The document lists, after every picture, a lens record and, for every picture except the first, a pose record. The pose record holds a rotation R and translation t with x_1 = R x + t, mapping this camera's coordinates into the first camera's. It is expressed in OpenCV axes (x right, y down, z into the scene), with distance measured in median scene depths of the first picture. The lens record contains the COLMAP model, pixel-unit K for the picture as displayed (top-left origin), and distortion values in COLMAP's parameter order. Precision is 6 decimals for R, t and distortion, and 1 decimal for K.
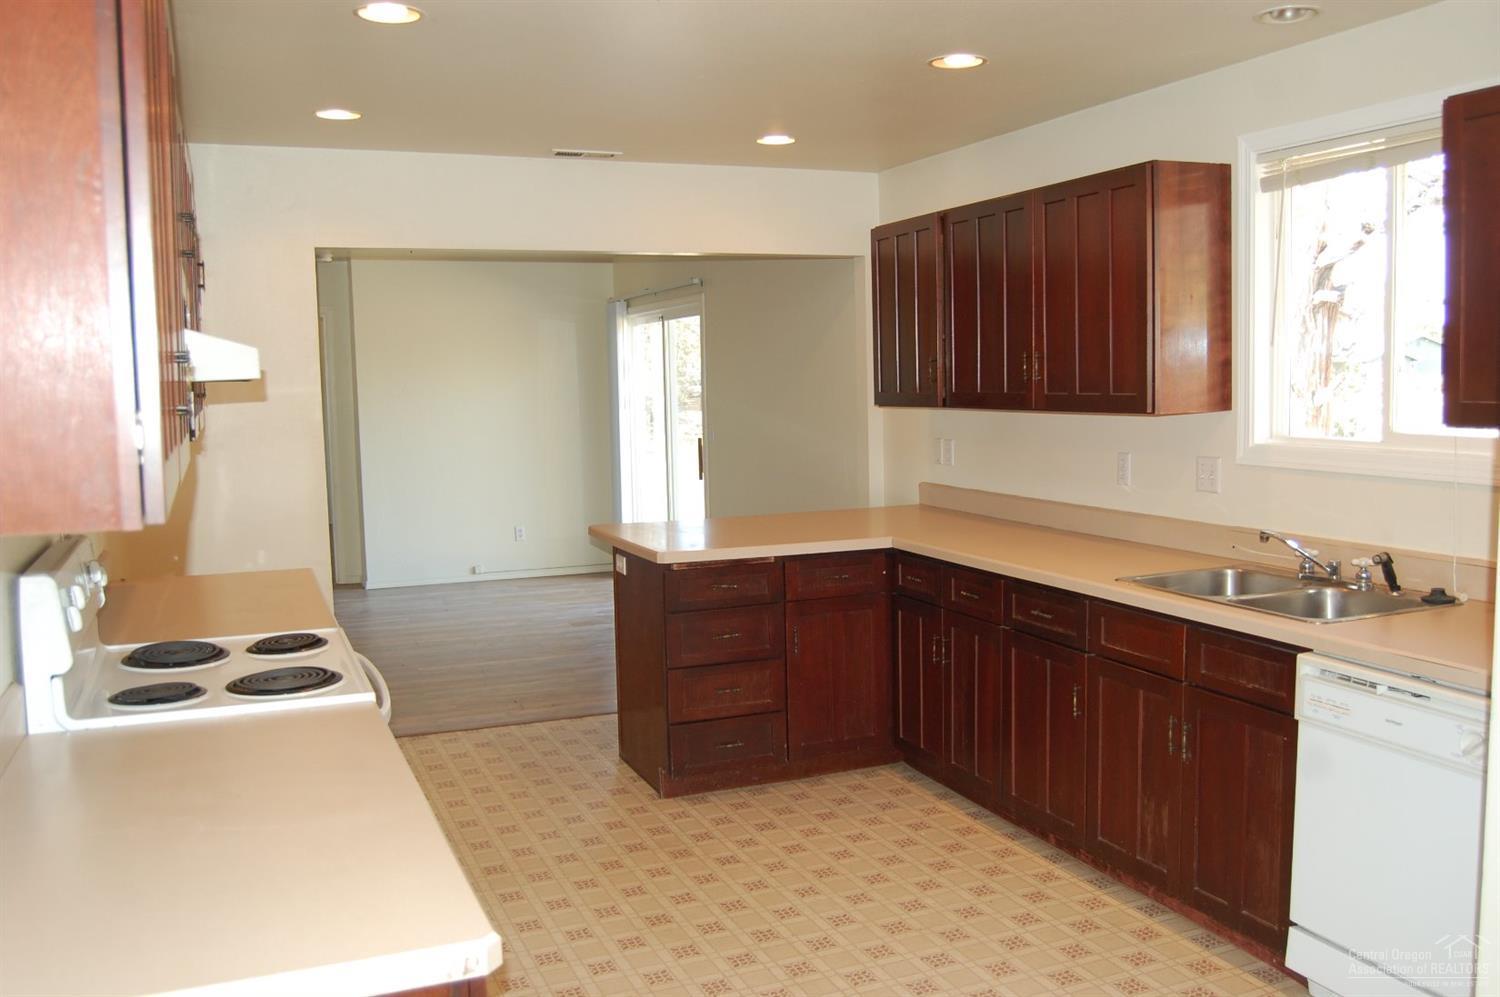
lens RADIAL K [[1355.7, 0, 752.1], [0, 1355.7, 496.9], [0, 0, 1]] dist [-0.083533, -0.034060]
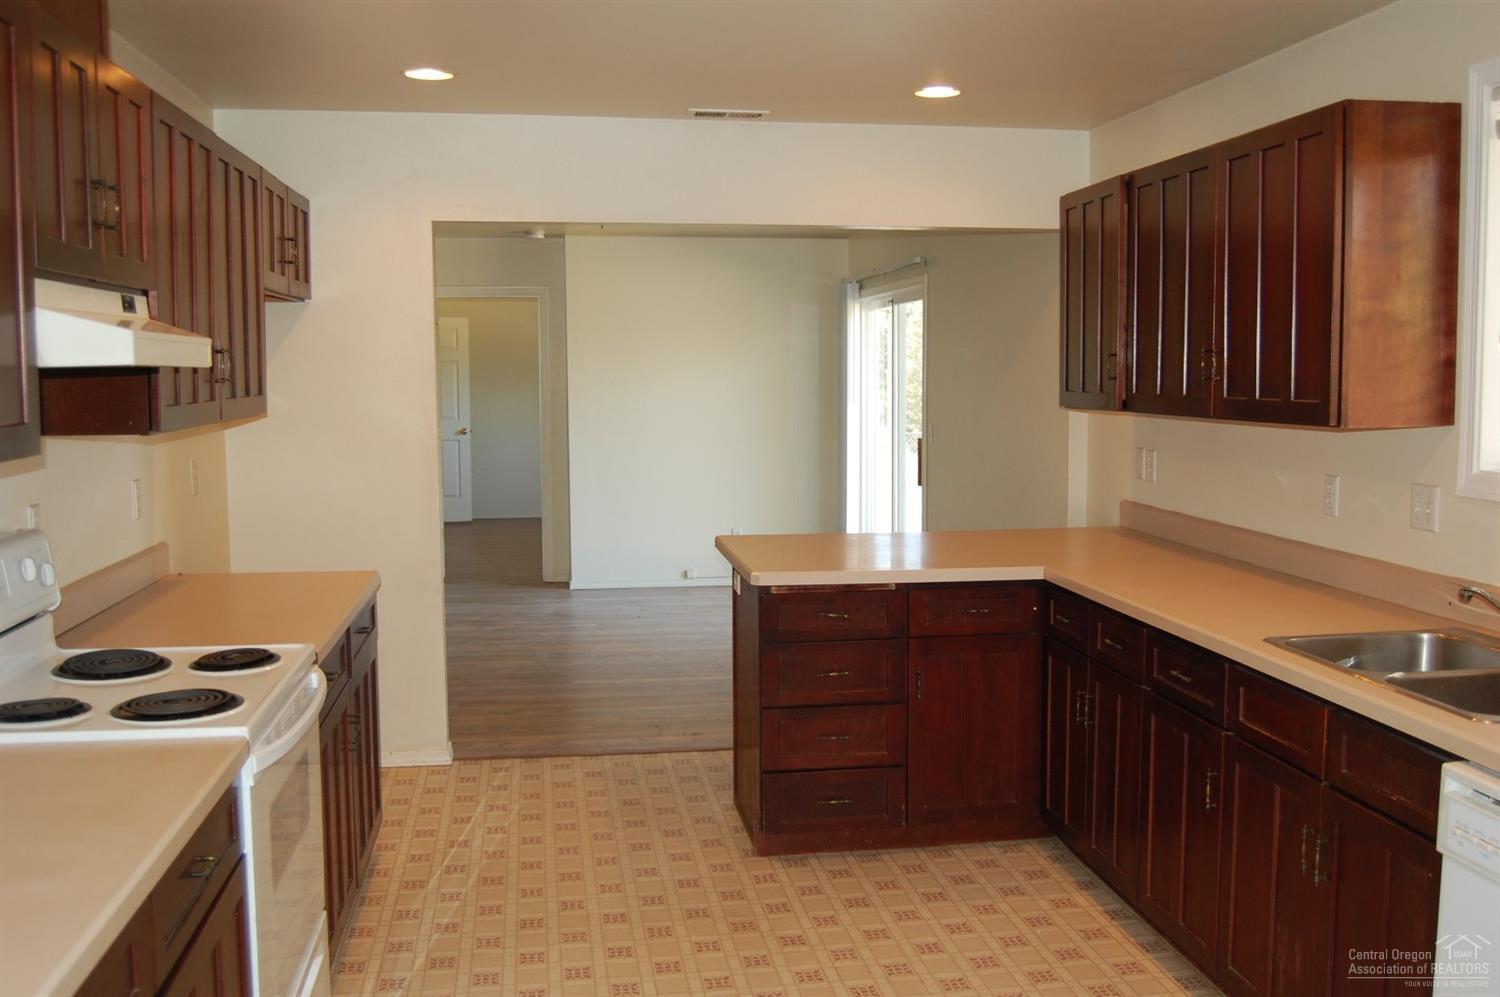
lens RADIAL K [[1456.9, 0, 747.9], [0, 1456.9, 493.4], [0, 0, 1]] dist [-0.075420, 0.000000]
pose [[0.969643, 0.036963, -0.241714, 0.147854], [-0.037130, 0.999303, 0.003866, -0.012466], [0.241688, 0.005226, 0.970340, 0.098061]]
